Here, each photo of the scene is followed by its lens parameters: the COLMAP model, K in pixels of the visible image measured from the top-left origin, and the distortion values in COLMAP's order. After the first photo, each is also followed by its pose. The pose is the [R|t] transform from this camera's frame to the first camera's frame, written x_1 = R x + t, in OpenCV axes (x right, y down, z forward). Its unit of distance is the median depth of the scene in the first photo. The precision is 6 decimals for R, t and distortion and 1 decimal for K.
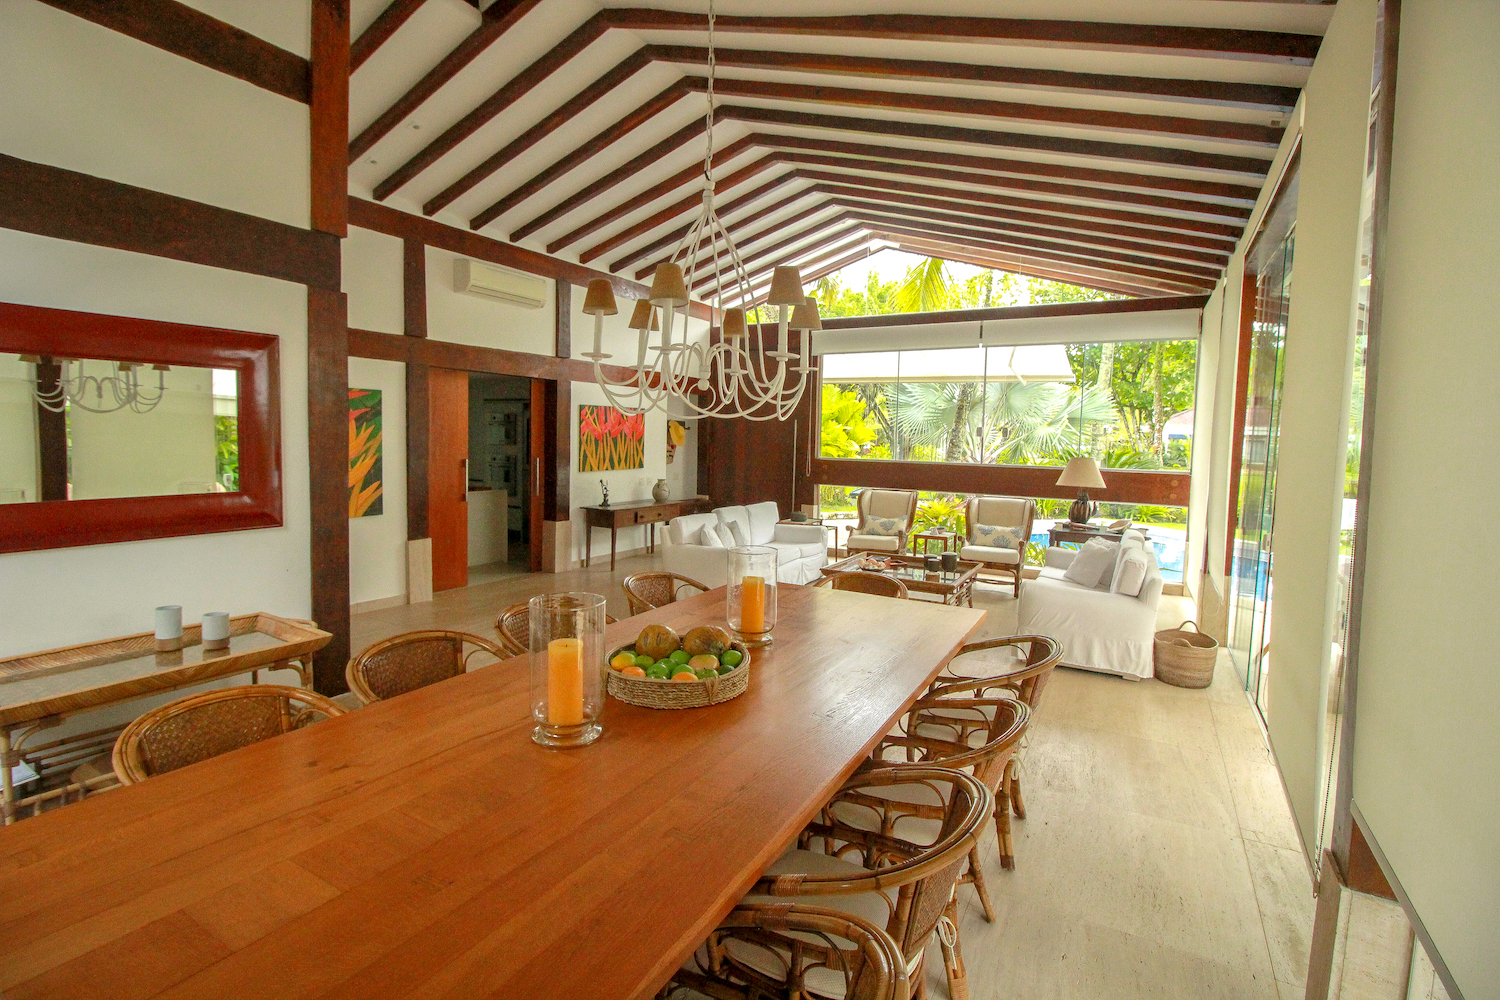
lens RADIAL K [[707.2, 0, 754.5], [0, 707.2, 494.2], [0, 0, 1]] dist [-0.006372, -0.001345]
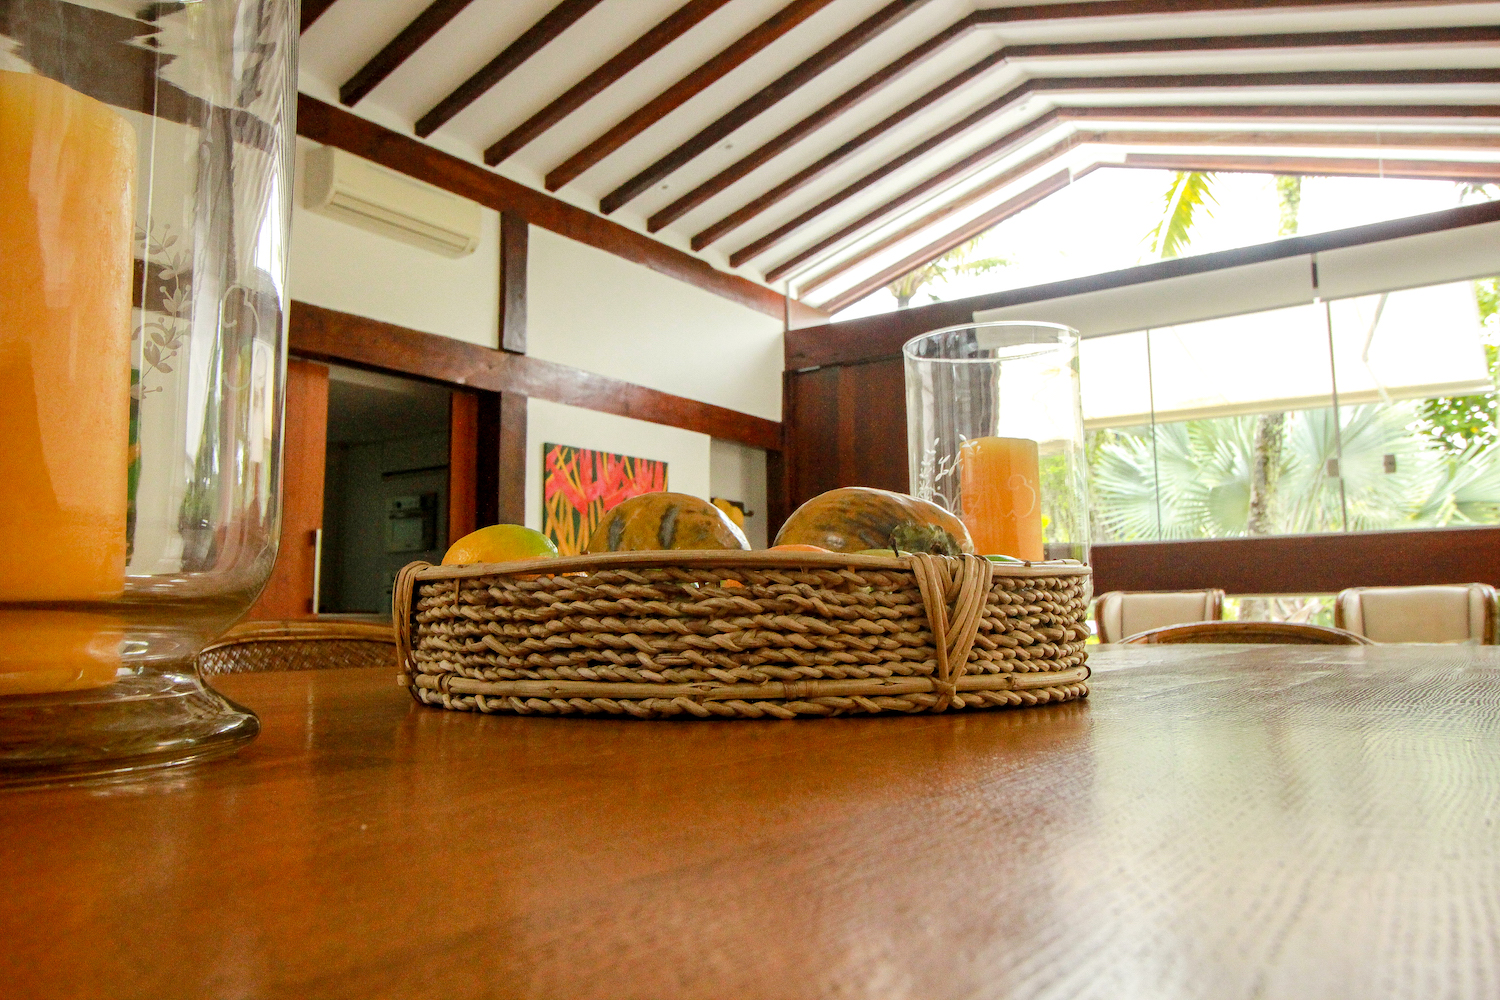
lens RADIAL K [[1124.4, 0, 745.8], [0, 1124.4, 497.5], [0, 0, 1]] dist [0.014591, 0.005238]
pose [[0.994856, -0.047322, -0.089570, -0.024468], [0.028439, 0.979094, -0.201411, 0.087022], [0.097229, 0.197827, 0.975403, 0.204194]]
